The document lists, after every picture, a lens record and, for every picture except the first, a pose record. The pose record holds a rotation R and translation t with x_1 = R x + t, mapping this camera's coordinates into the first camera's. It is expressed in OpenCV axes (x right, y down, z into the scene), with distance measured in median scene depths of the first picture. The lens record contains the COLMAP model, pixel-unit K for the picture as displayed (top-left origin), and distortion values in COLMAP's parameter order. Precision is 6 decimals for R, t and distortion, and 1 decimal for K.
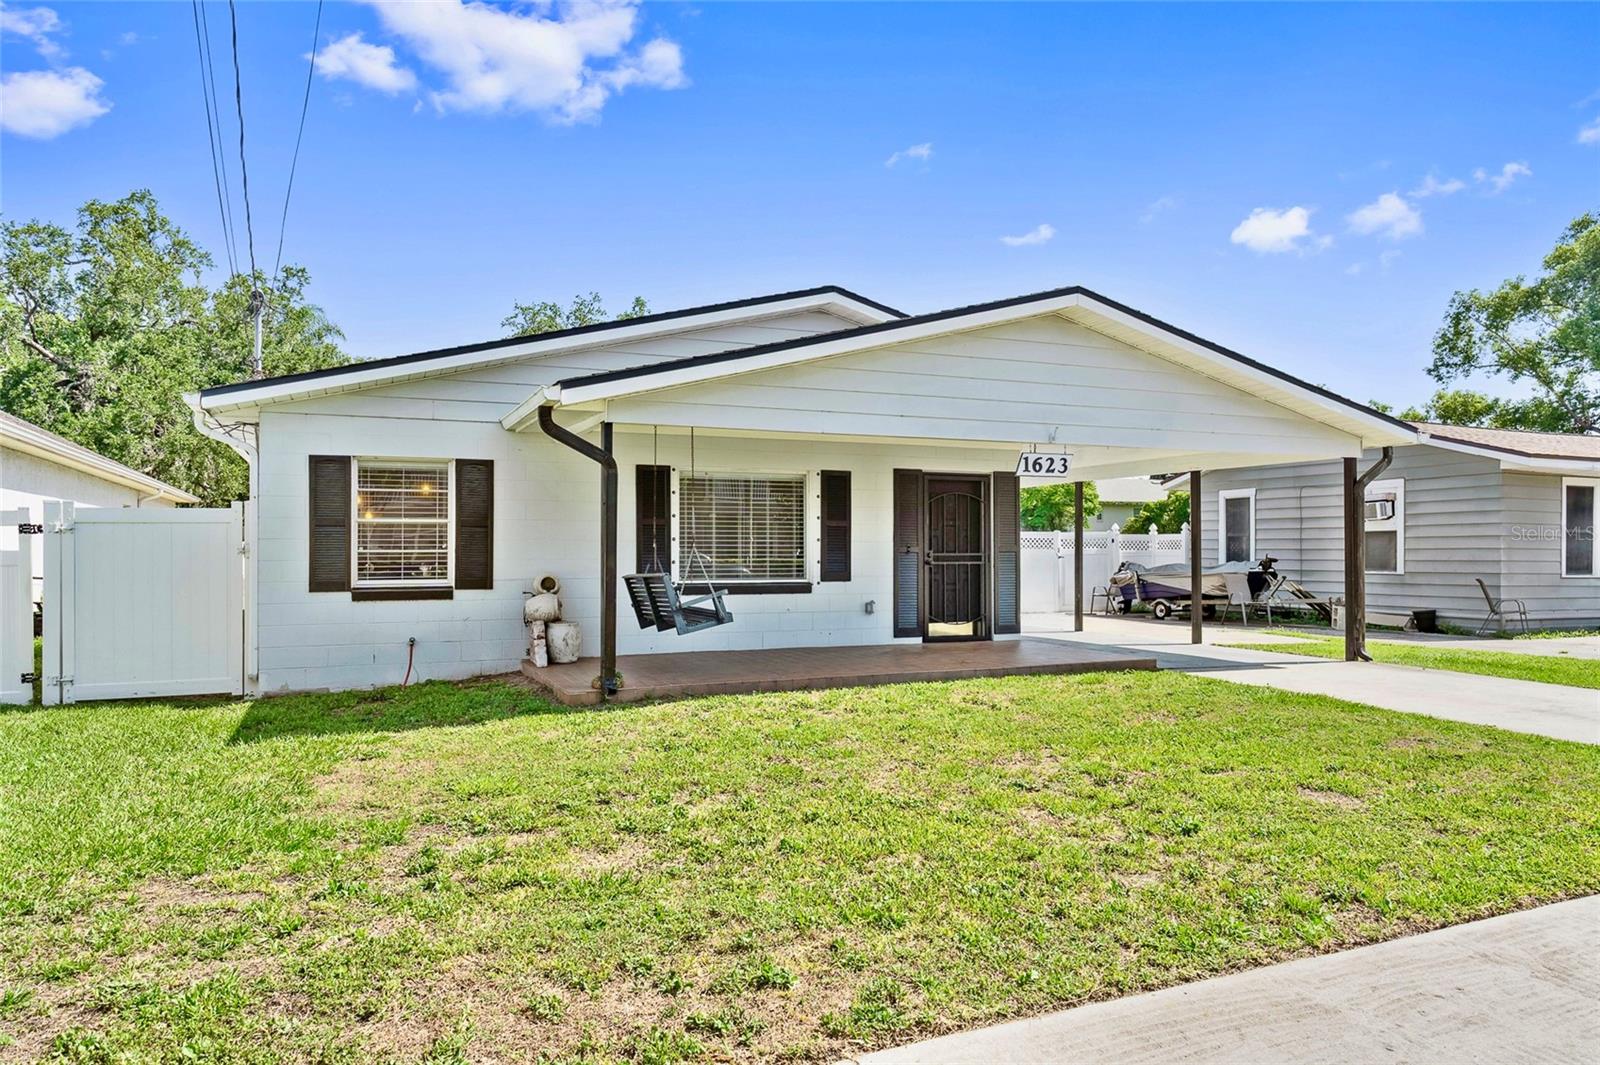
lens RADIAL K [[1072.7, 0, 800.0], [0, 1072.7, 532.5], [0, 0, 1]] dist [-0.000507, 0.002585]
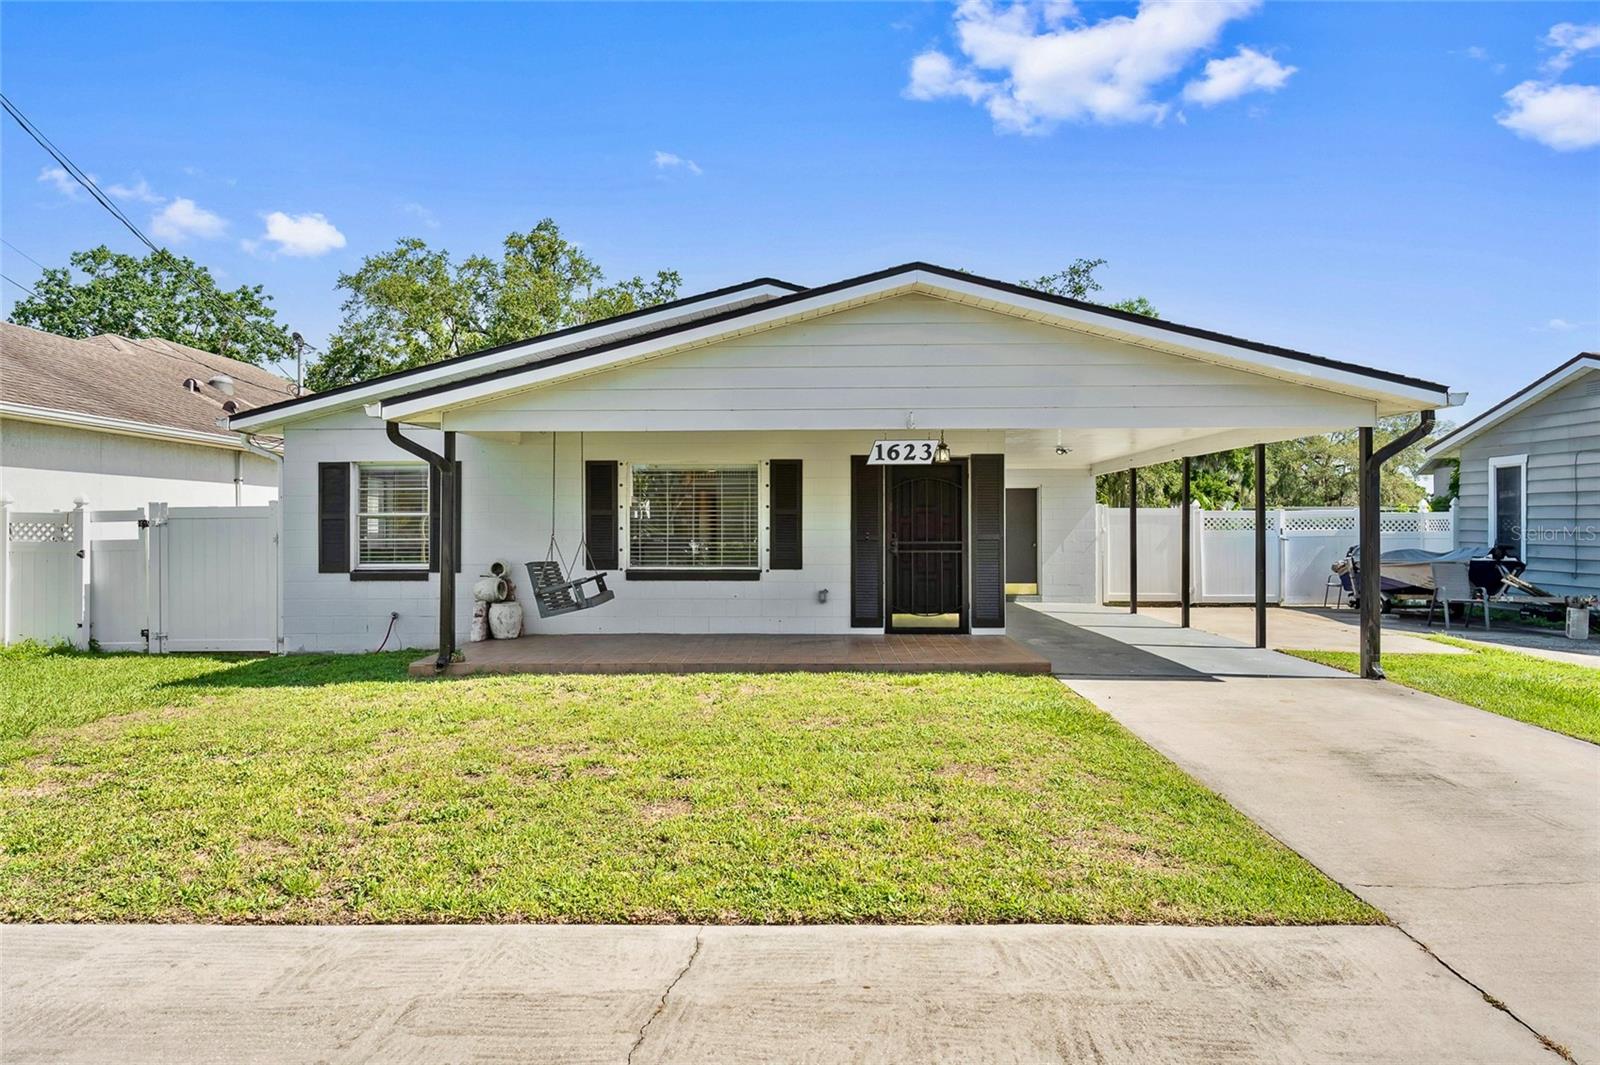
lens RADIAL K [[1099.3, 0, 800.0], [0, 1099.3, 532.5], [0, 0, 1]] dist [-0.004993, 0.001070]
pose [[0.907108, 0.002022, -0.420894, 0.483785], [0.009182, 0.999655, 0.024590, -0.014570], [0.420798, -0.026171, 0.906777, 0.067087]]
